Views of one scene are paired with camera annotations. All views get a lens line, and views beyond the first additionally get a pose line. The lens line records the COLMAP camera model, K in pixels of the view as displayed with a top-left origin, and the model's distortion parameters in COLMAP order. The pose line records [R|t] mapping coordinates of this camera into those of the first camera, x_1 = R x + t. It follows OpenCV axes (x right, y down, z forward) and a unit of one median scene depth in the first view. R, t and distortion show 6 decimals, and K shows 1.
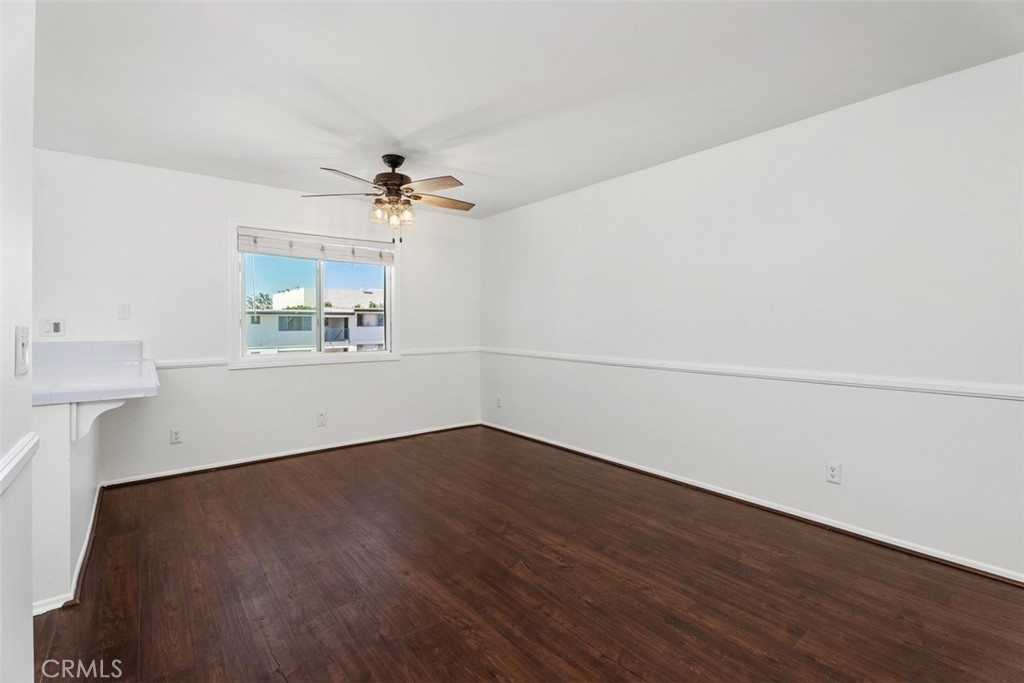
lens RADIAL K [[465.3, 0, 516.4], [0, 465.3, 335.4], [0, 0, 1]] dist [-0.000578, 0.000713]
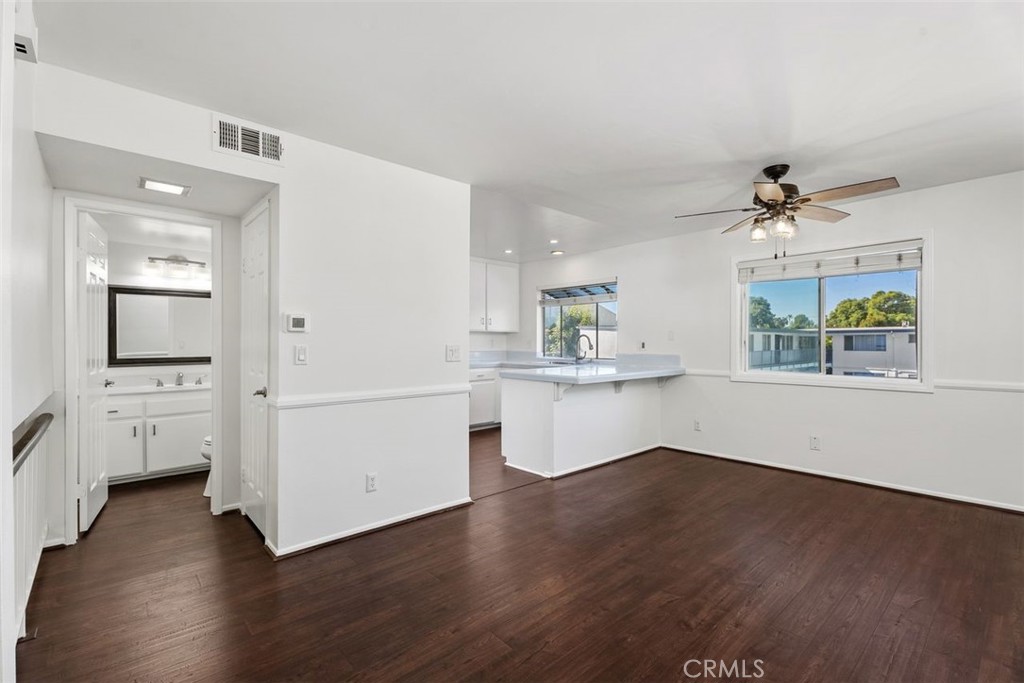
lens RADIAL K [[455.6, 0, 516.4], [0, 455.6, 348.8], [0, 0, 1]] dist [-0.008029, -0.000409]
pose [[0.061154, 0.014985, -0.998016, 0.768138], [-0.025147, 0.999593, 0.013467, -0.017873], [0.997812, 0.024273, 0.061505, 0.513748]]
